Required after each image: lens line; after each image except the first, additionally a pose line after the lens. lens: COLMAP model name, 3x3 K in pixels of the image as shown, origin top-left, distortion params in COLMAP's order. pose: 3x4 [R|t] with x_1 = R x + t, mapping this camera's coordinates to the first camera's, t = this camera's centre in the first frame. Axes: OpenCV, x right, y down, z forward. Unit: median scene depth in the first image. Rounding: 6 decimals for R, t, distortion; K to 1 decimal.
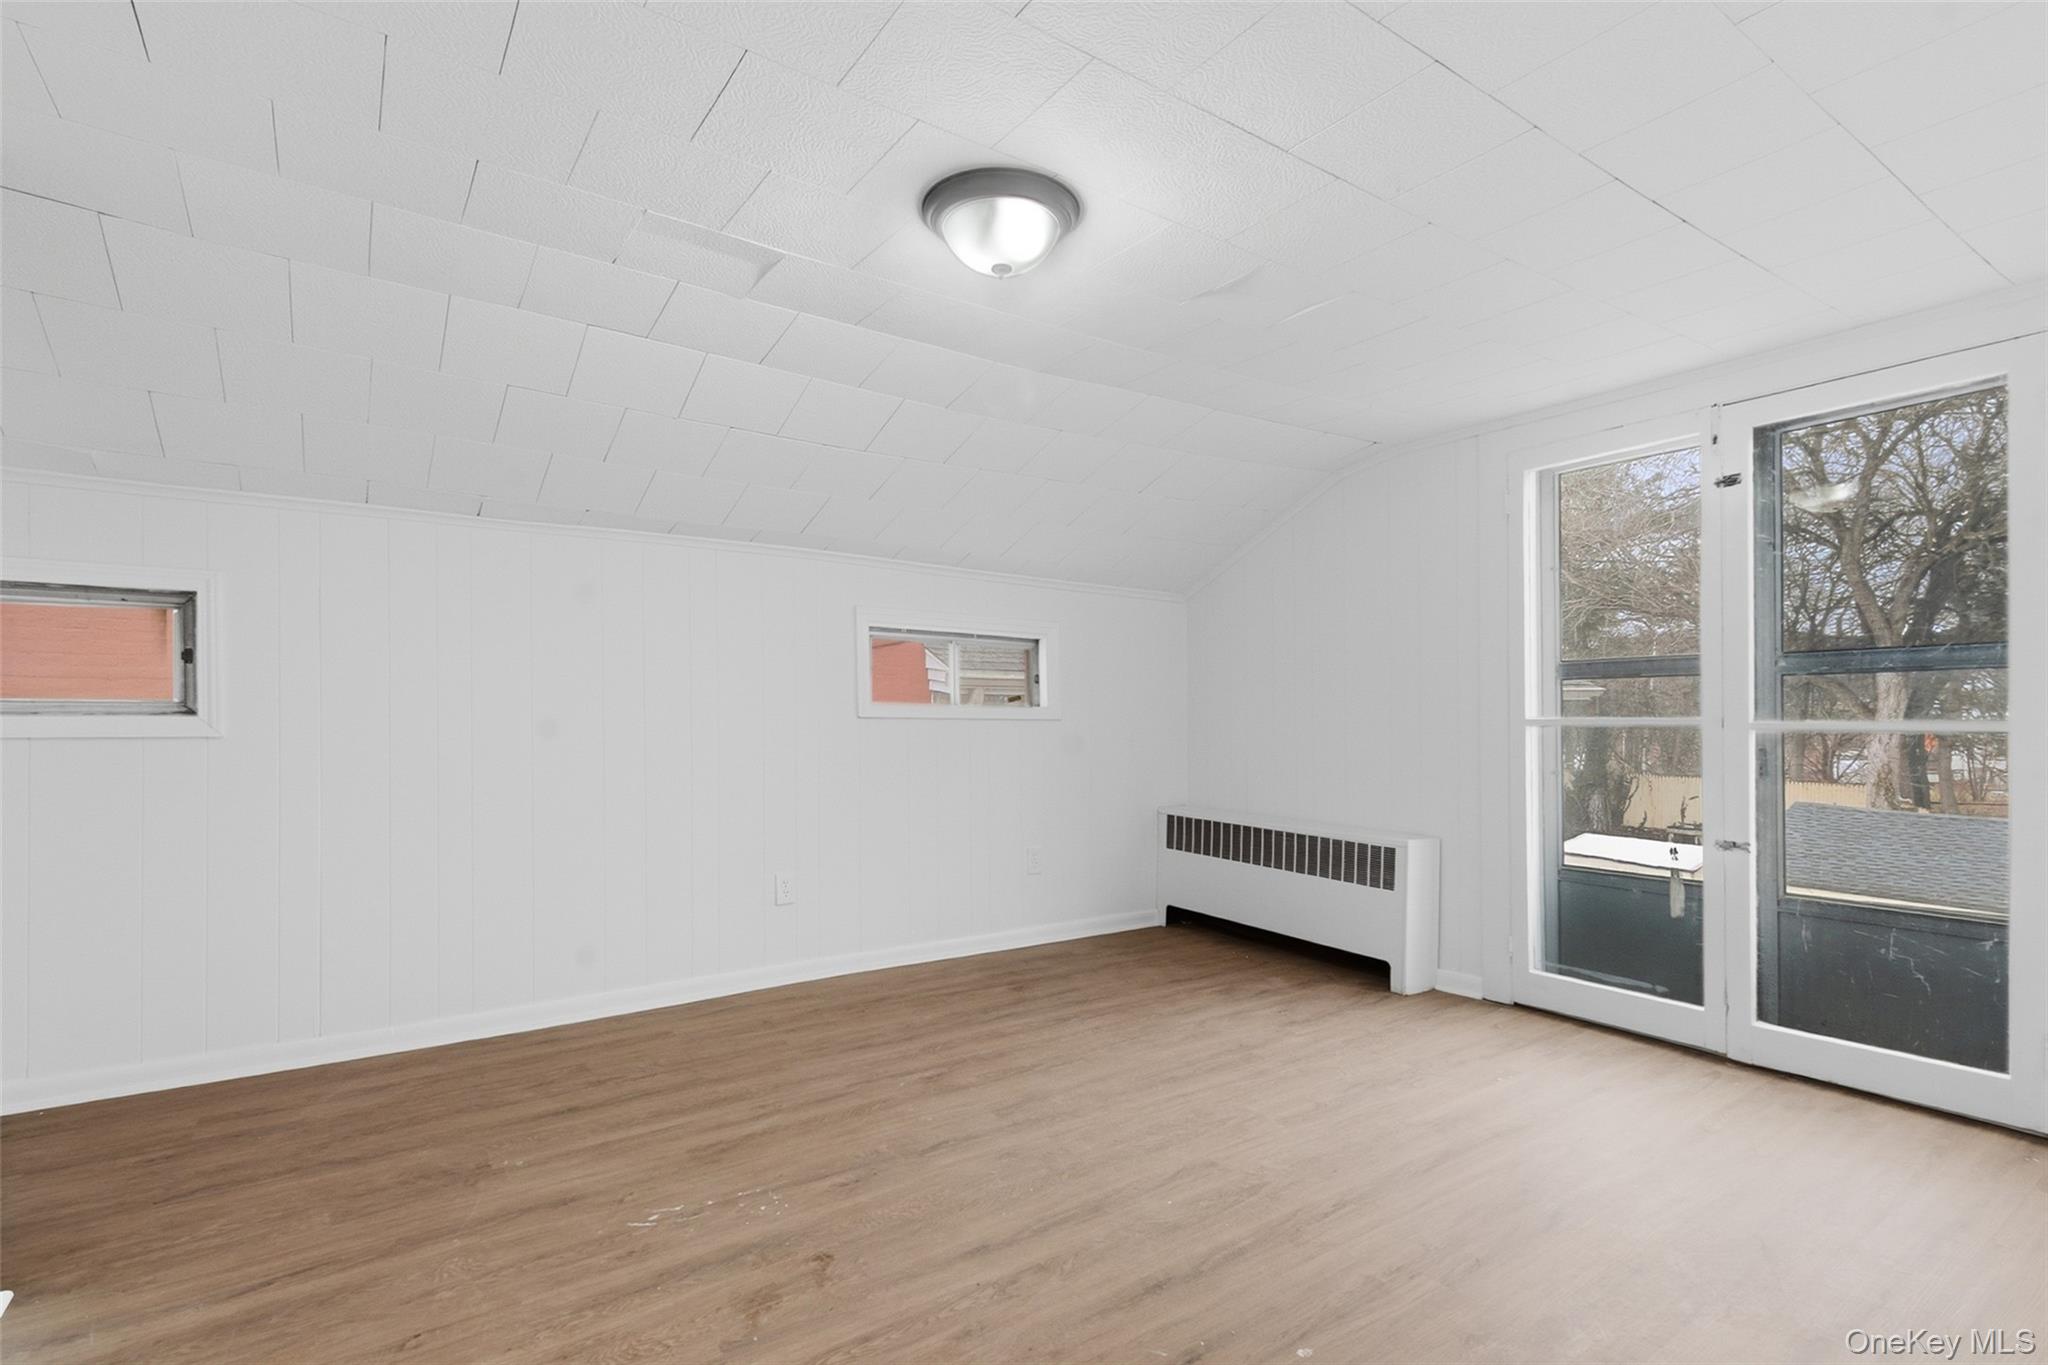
lens RADIAL K [[978.6, 0, 1043.6], [0, 978.6, 703.8], [0, 0, 1]] dist [0.003632, 0.000682]
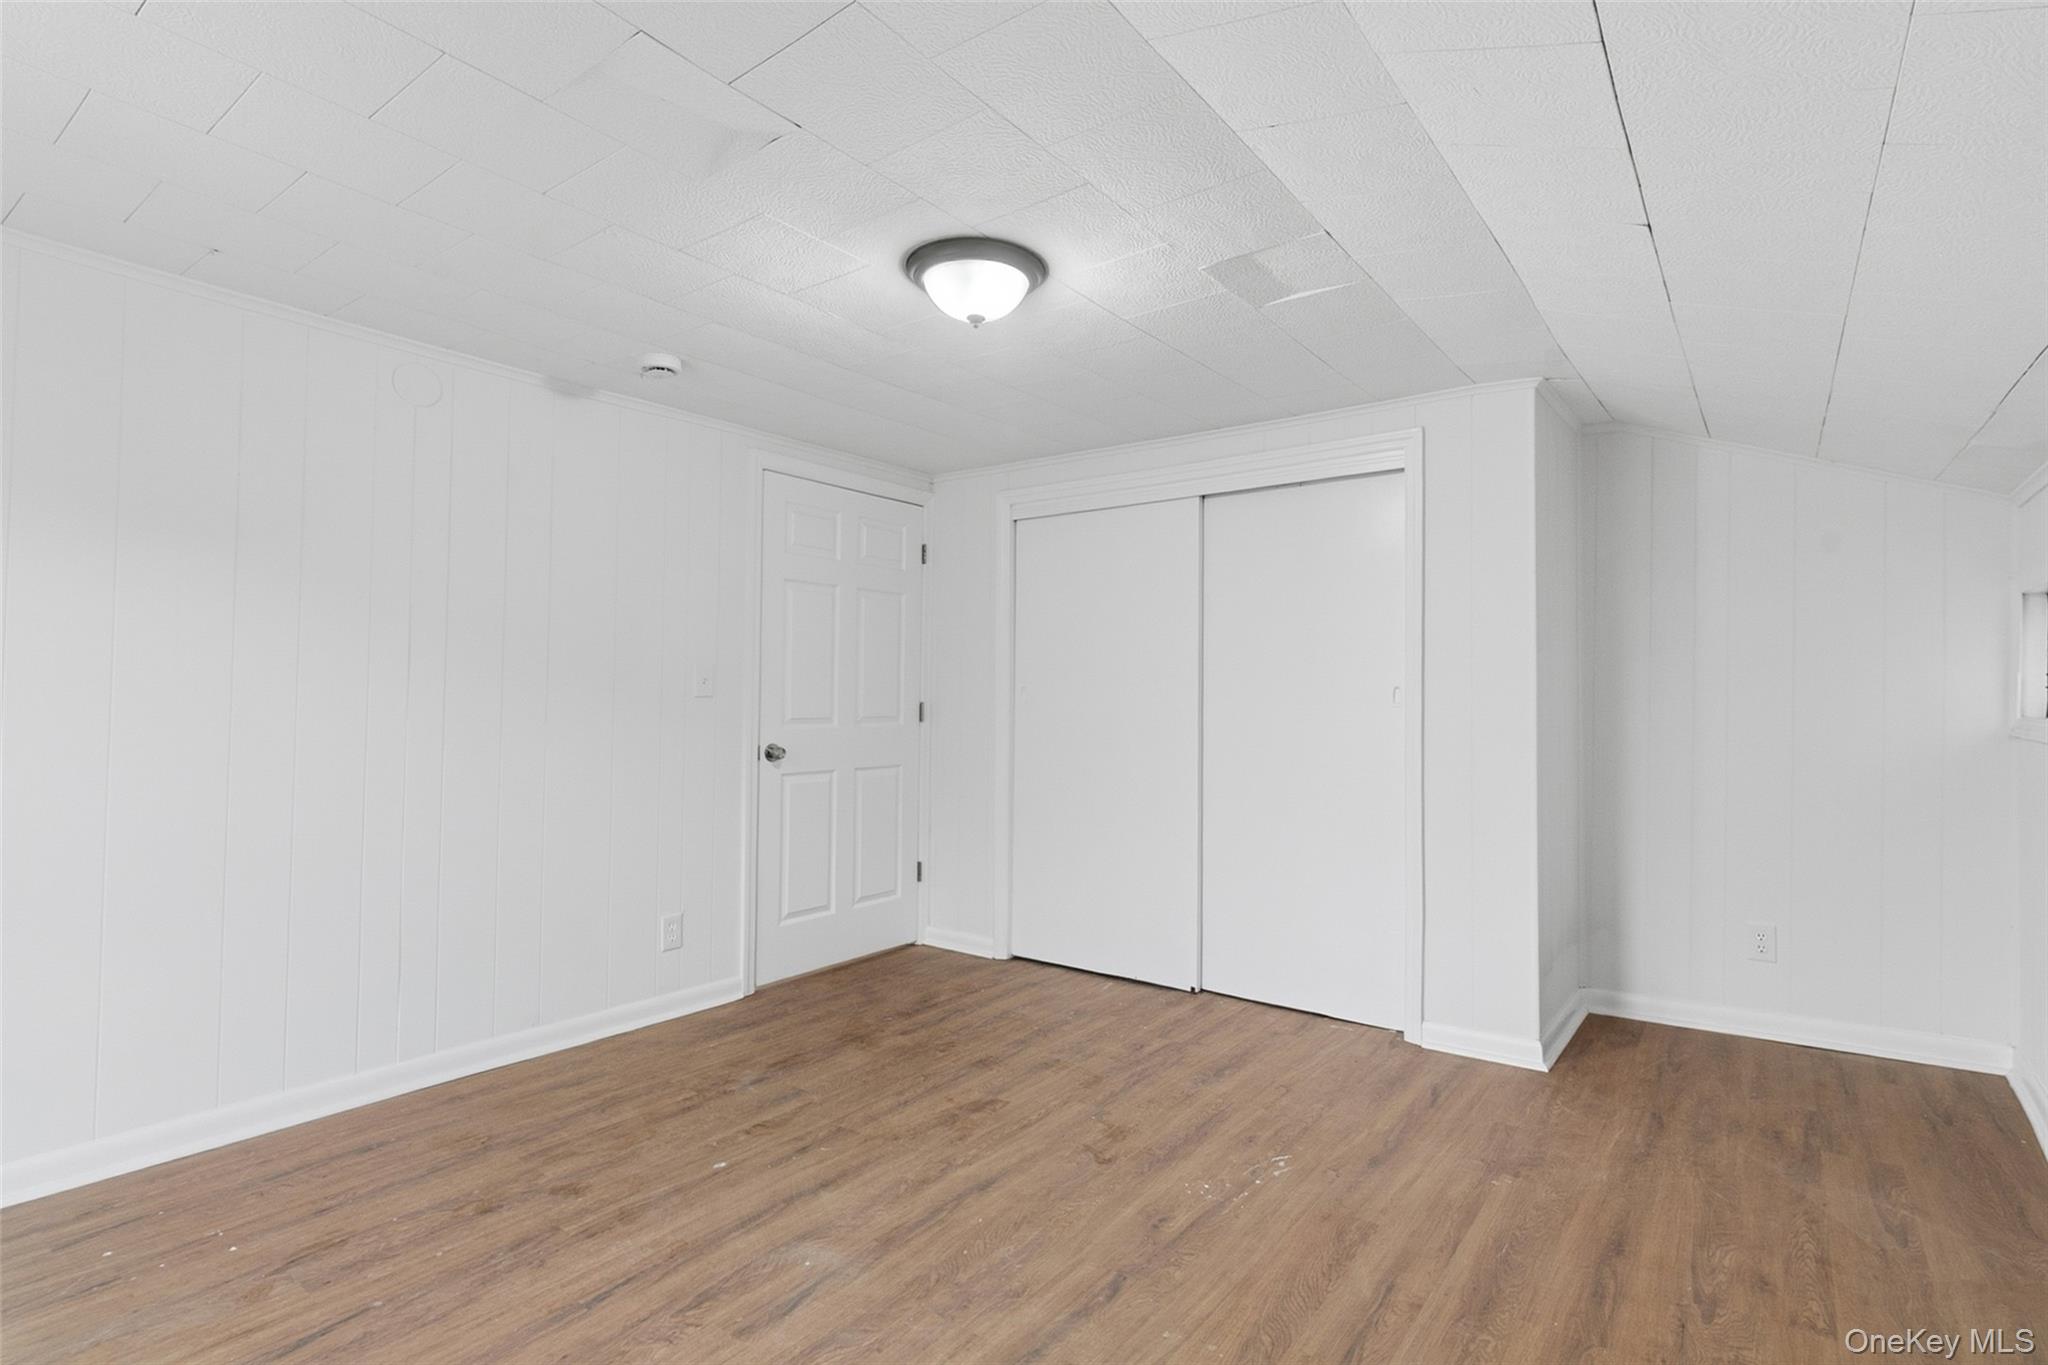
lens RADIAL K [[978.6, 0, 1043.6], [0, 978.6, 703.8], [0, 0, 1]] dist [0.003632, 0.000682]
pose [[-0.951238, -0.003913, -0.308433, 0.150310], [-0.004018, 0.999992, -0.000294, -0.000015], [0.308432, 0.000960, -0.951246, 1.429472]]
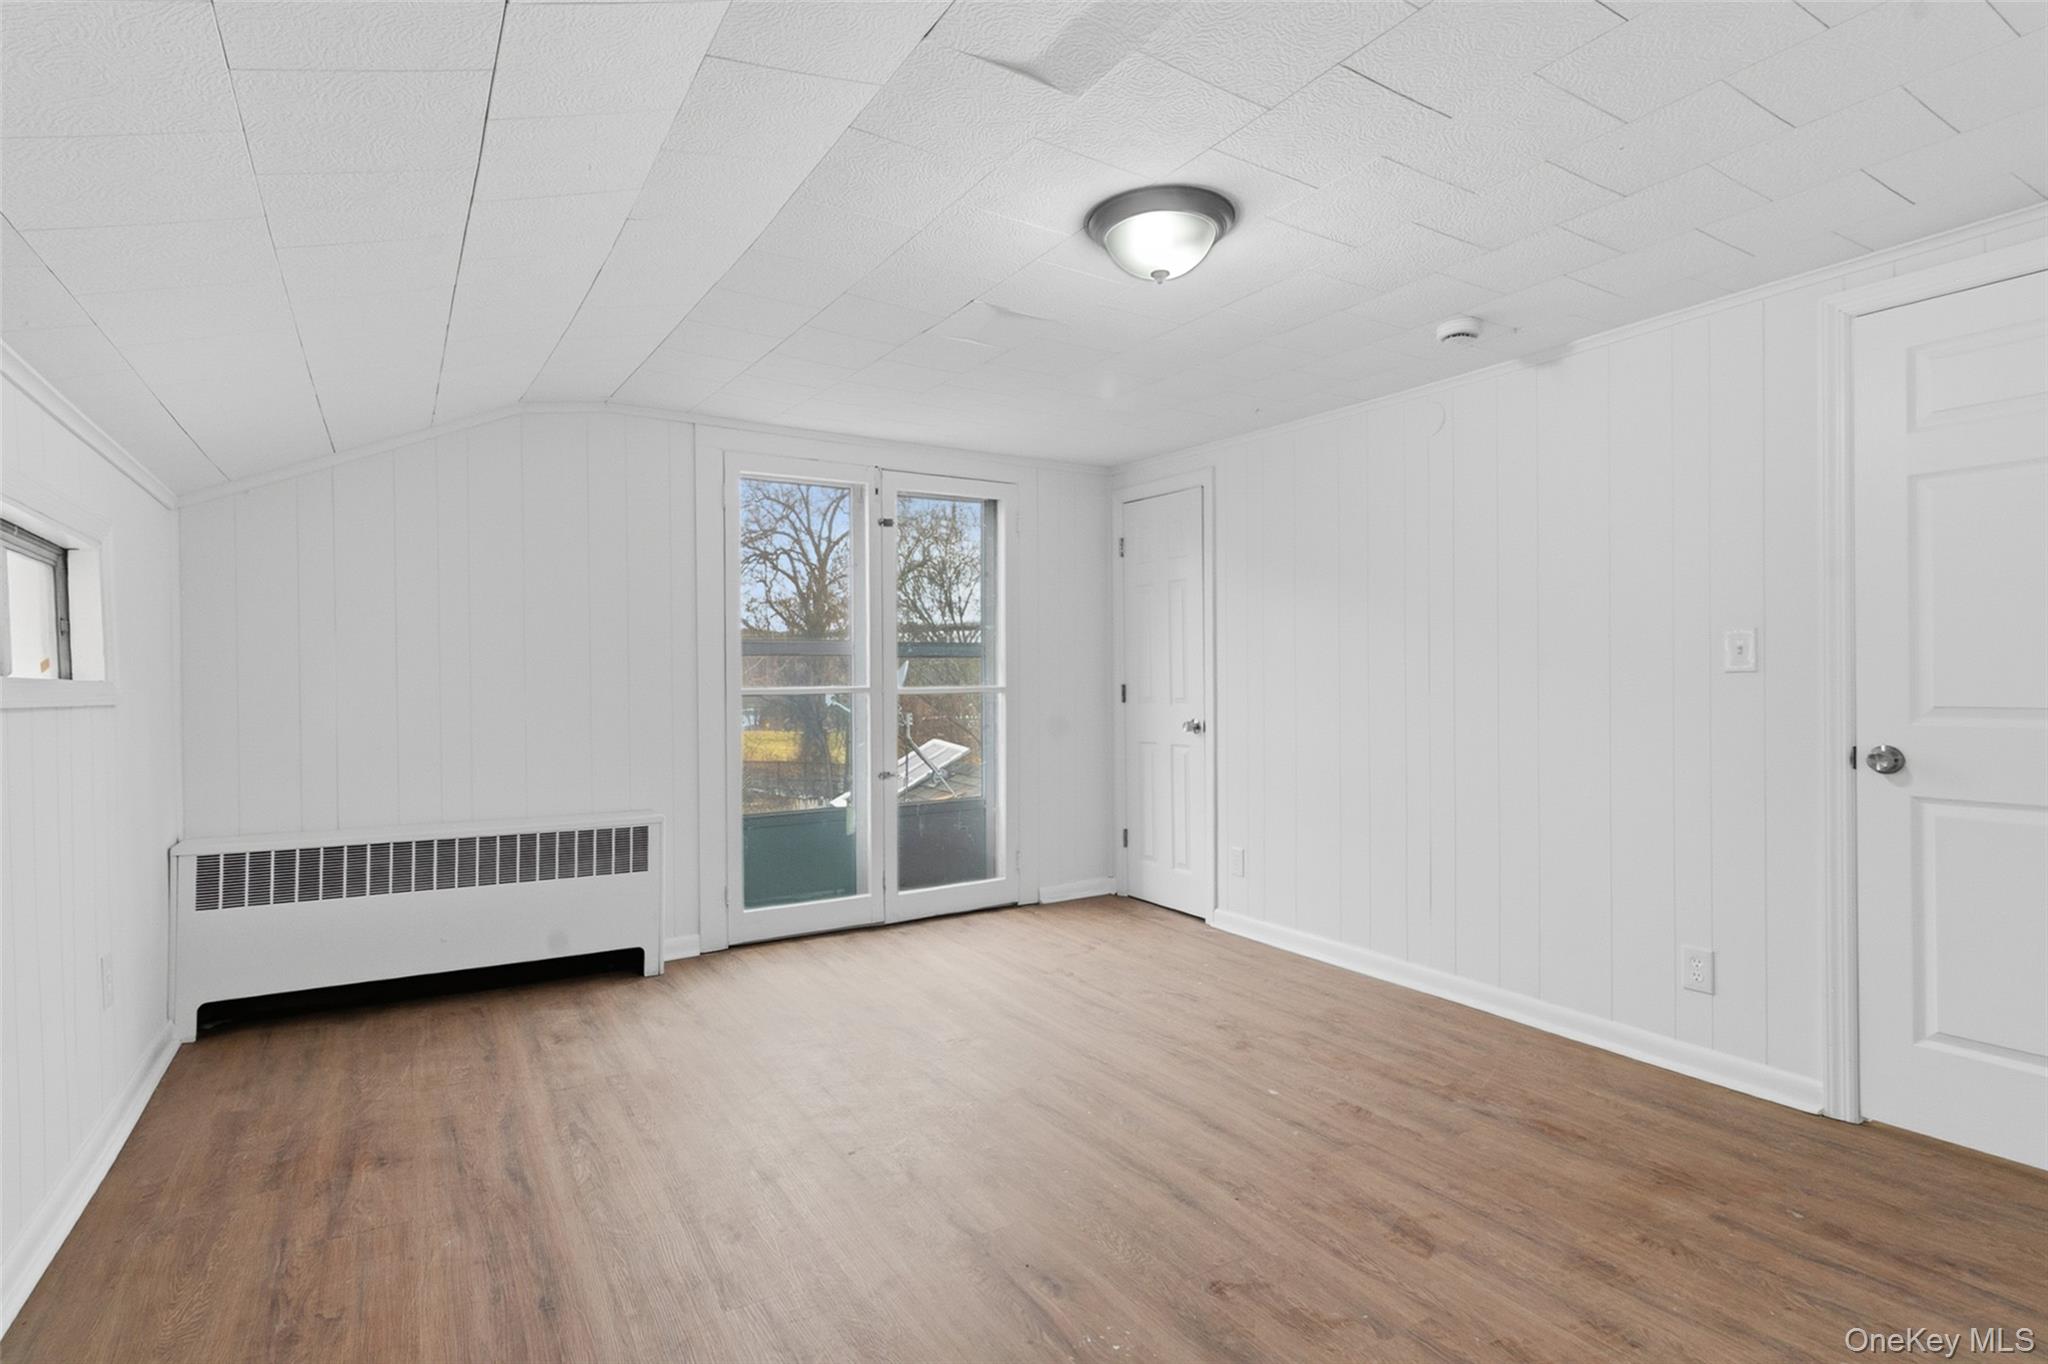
lens RADIAL K [[994.7, 0, 1023.7], [0, 994.7, 647.0], [0, 0, 1]] dist [-0.000121, -0.000154]
pose [[0.051220, 0.028059, 0.998293, -0.787035], [-0.003926, 0.999603, -0.027894, -0.002163], [-0.998680, -0.002491, 0.051309, 0.761431]]
